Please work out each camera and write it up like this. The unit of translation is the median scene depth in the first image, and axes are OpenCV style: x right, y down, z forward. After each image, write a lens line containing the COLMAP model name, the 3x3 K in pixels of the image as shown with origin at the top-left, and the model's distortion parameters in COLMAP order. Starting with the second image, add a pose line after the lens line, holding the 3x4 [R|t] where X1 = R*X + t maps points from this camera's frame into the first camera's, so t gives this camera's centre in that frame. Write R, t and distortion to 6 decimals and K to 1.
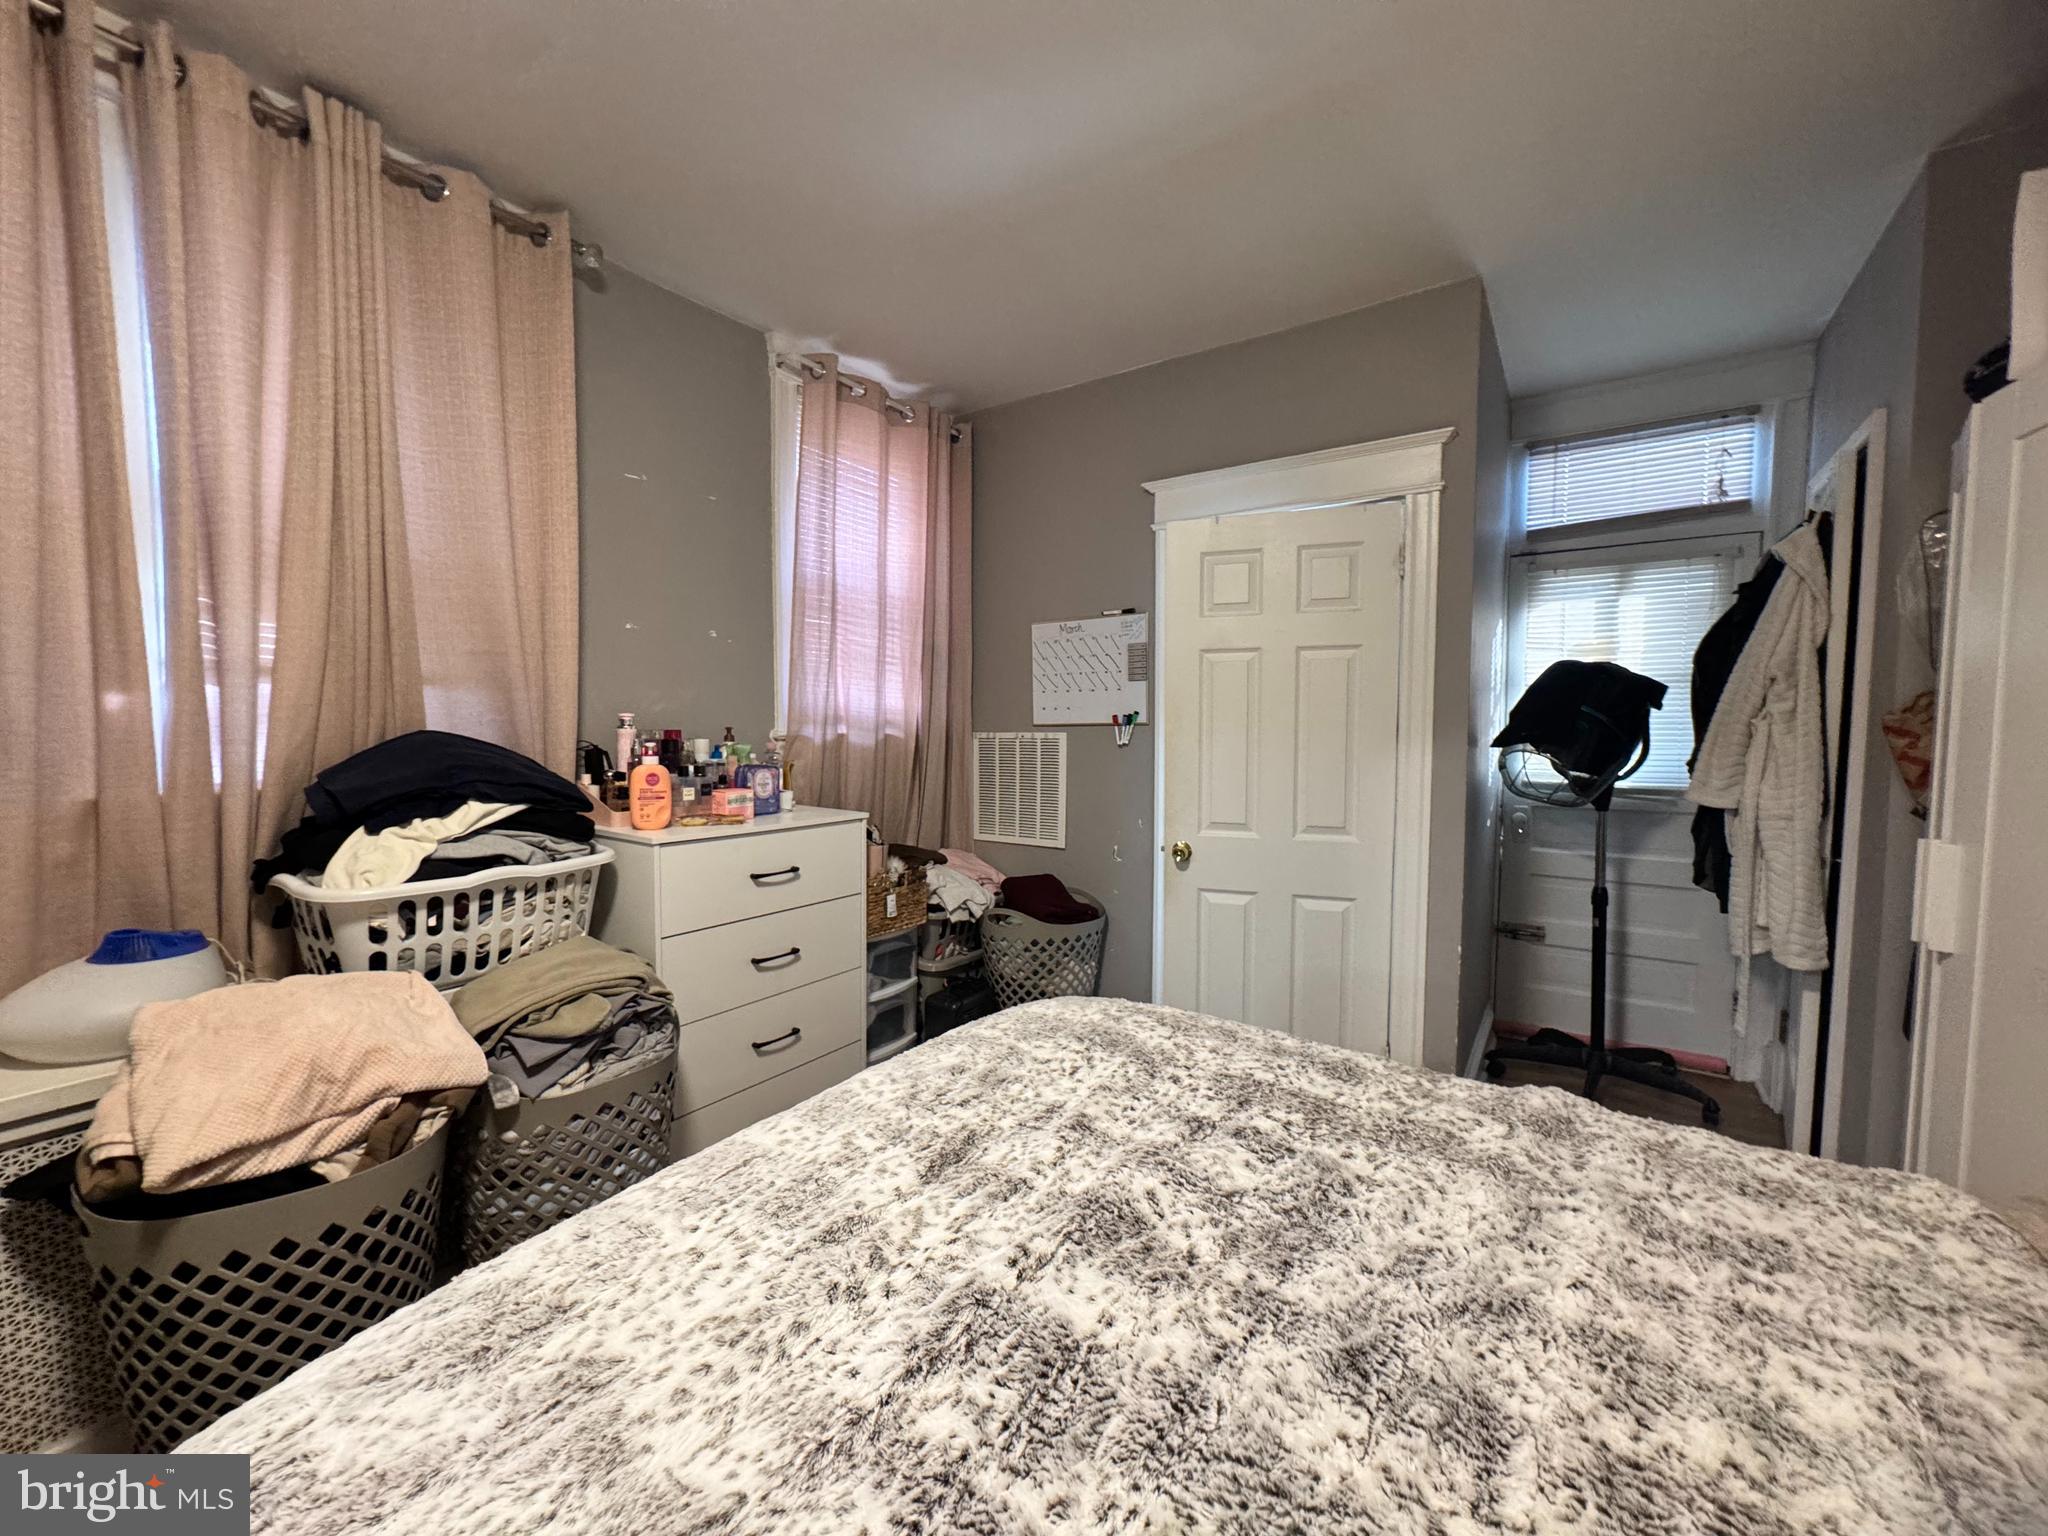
lens RADIAL K [[819.2, 0, 1012.2], [0, 819.2, 770.0], [0, 0, 1]] dist [-0.003668, 0.000081]
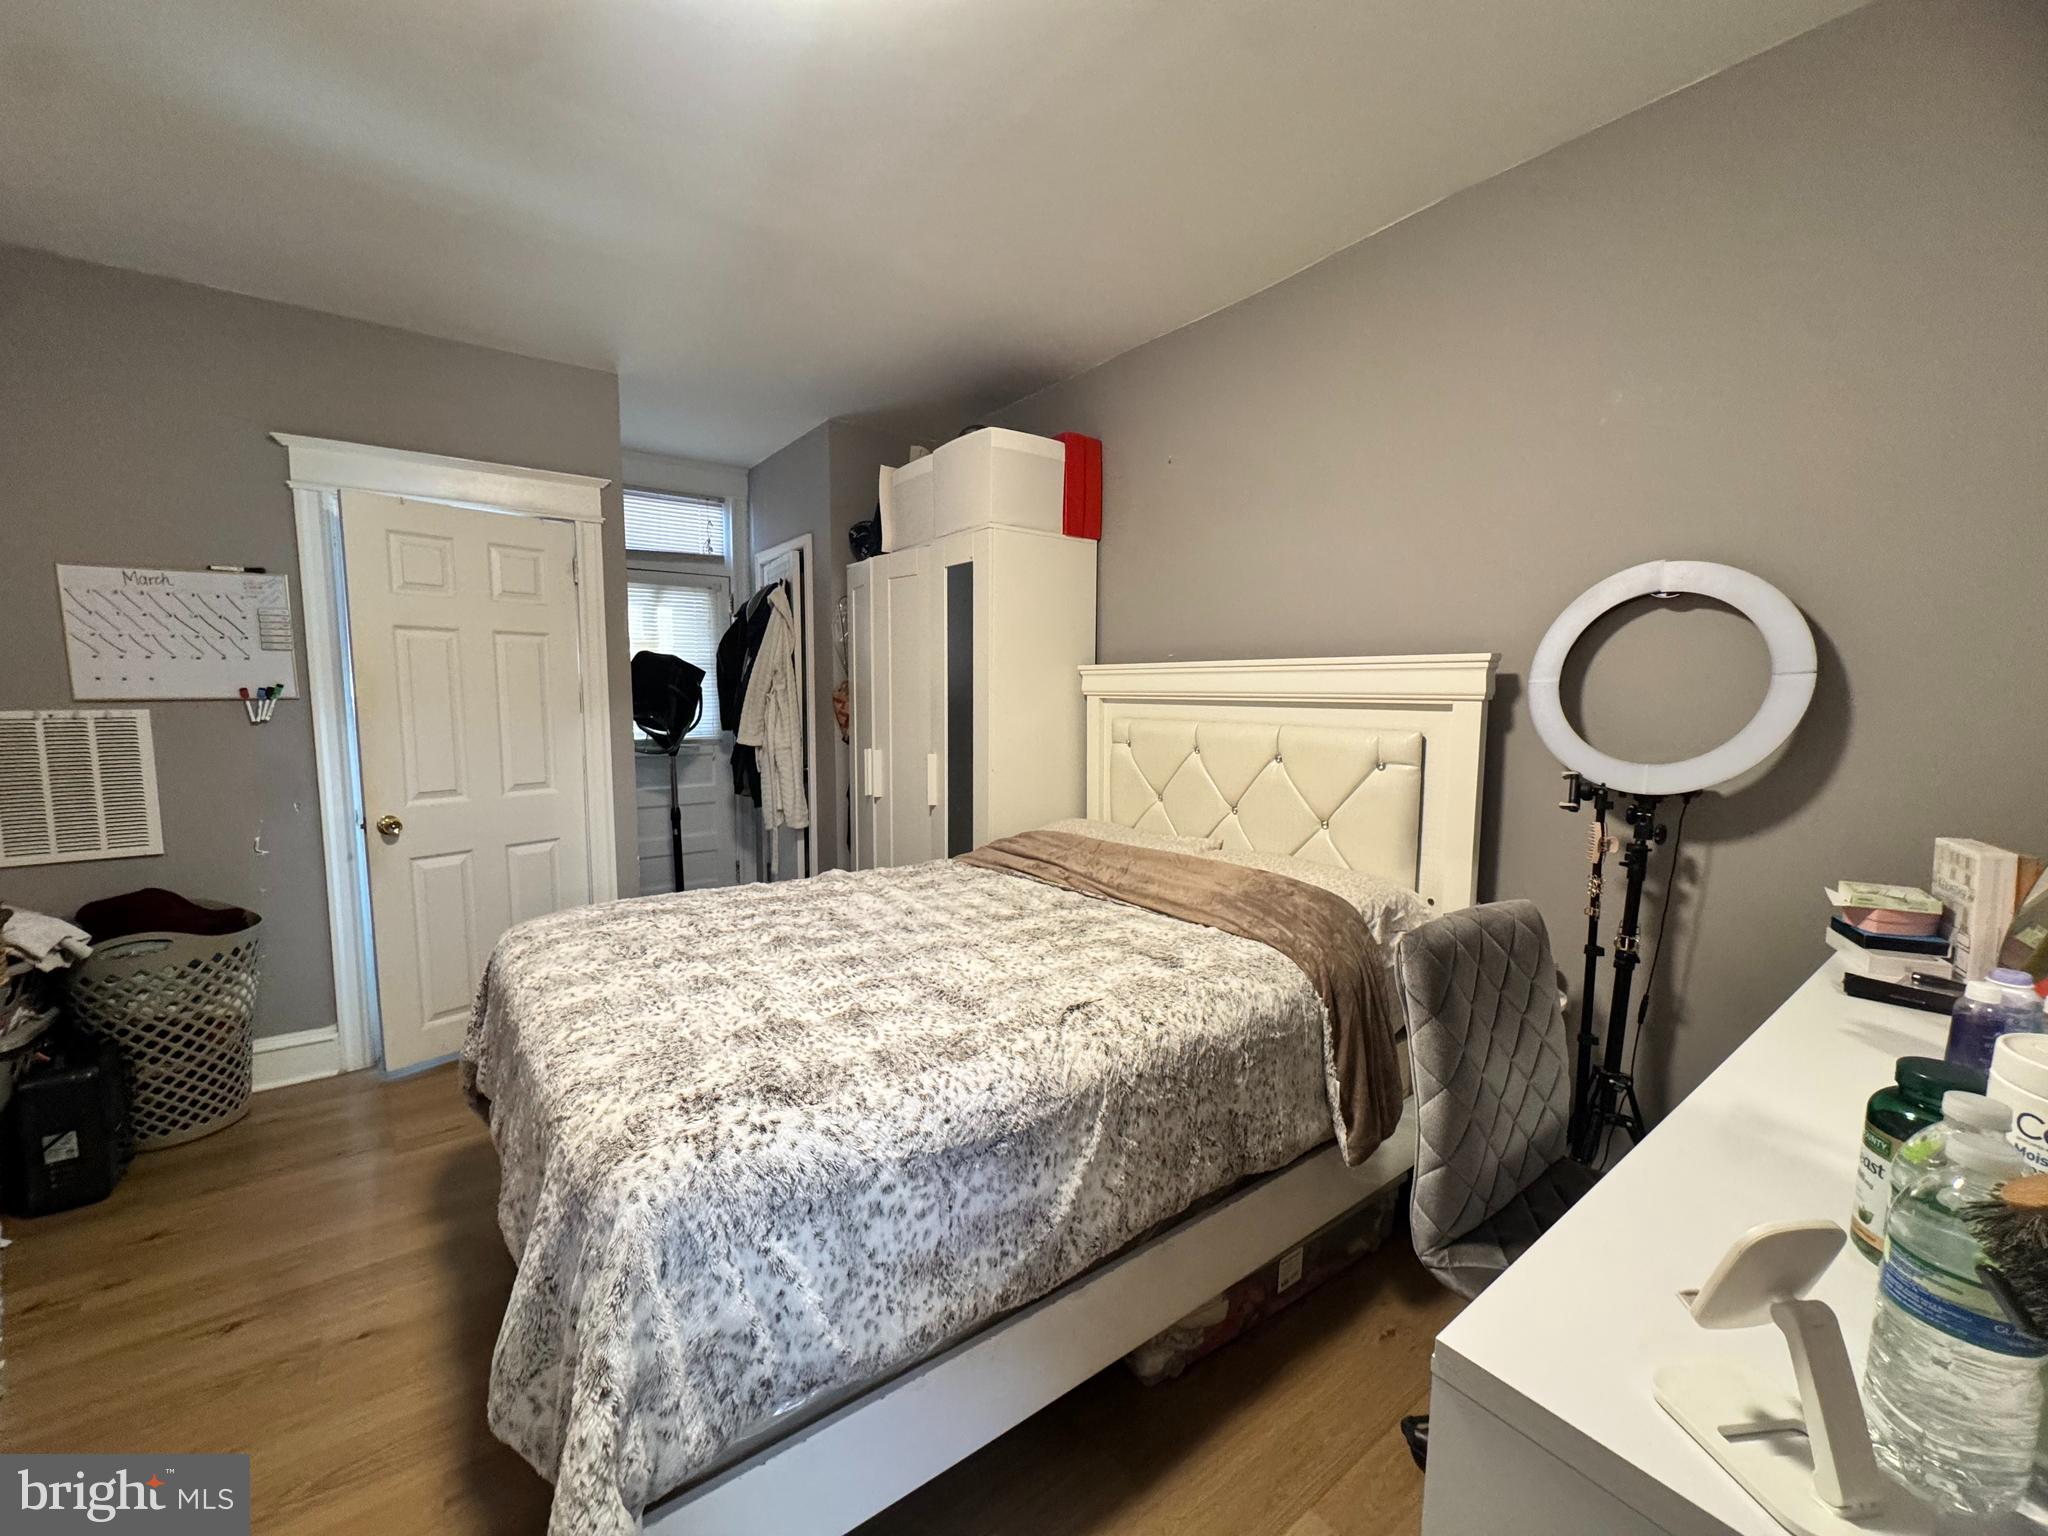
lens RADIAL K [[819.2, 0, 1036.6], [0, 819.2, 775.5], [0, 0, 1]] dist [-0.003668, 0.000081]
pose [[0.302451, -0.096035, 0.948314, -0.489691], [0.051950, 0.995093, 0.084204, -0.004339], [-0.951748, 0.023797, 0.305957, -0.071432]]
